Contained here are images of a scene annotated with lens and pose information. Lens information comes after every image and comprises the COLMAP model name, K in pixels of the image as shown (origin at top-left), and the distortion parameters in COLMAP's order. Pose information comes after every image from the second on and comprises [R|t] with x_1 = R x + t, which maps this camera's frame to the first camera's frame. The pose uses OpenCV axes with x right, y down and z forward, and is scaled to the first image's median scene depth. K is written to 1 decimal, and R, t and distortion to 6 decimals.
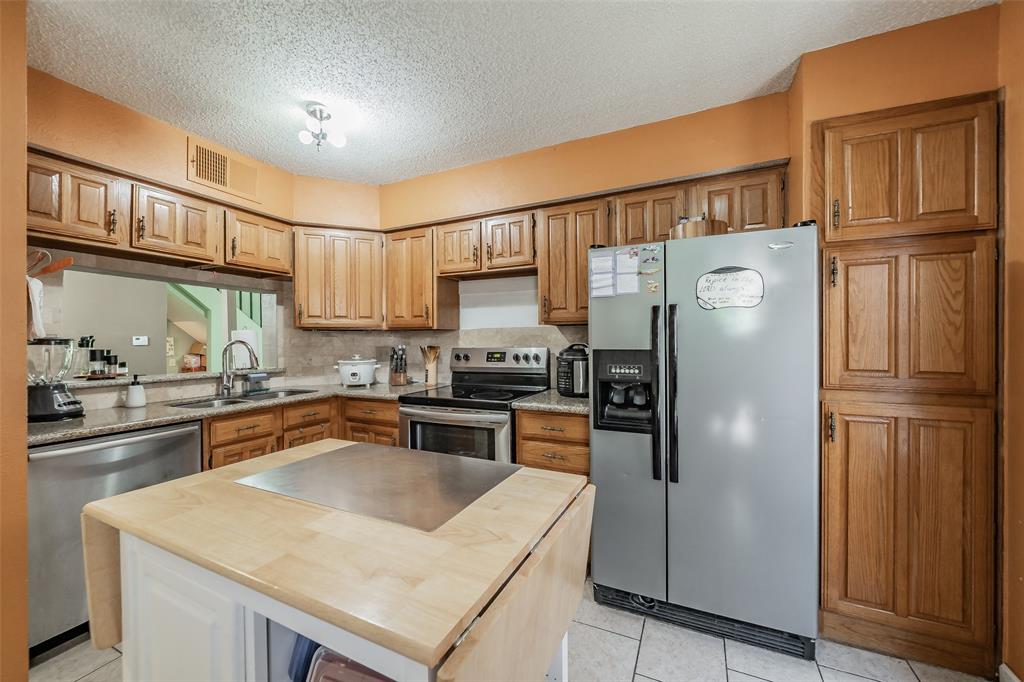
lens RADIAL K [[364.1, 0, 565.7], [0, 364.1, 335.0], [0, 0, 1]] dist [-0.001064, -0.000220]
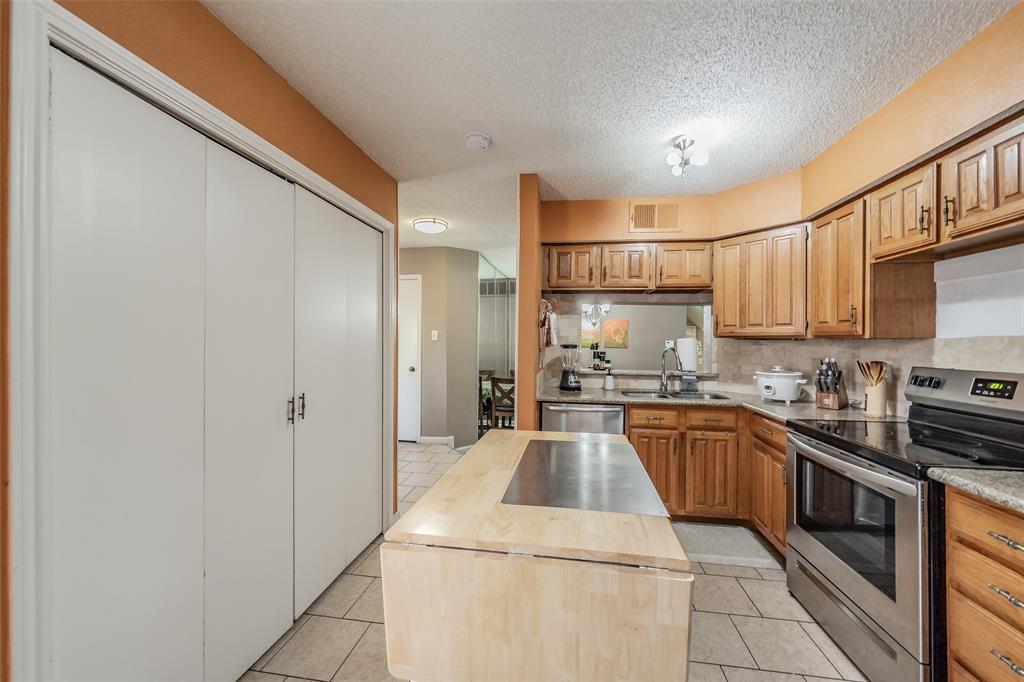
lens RADIAL K [[395.6, 0, 518.8], [0, 395.6, 337.9], [0, 0, 1]] dist [-0.001168, -0.000122]
pose [[0.242295, 0.004969, -0.970190, 0.286606], [-0.003997, 0.999984, 0.004124, -0.022017], [0.970194, 0.002878, 0.242311, 0.188017]]
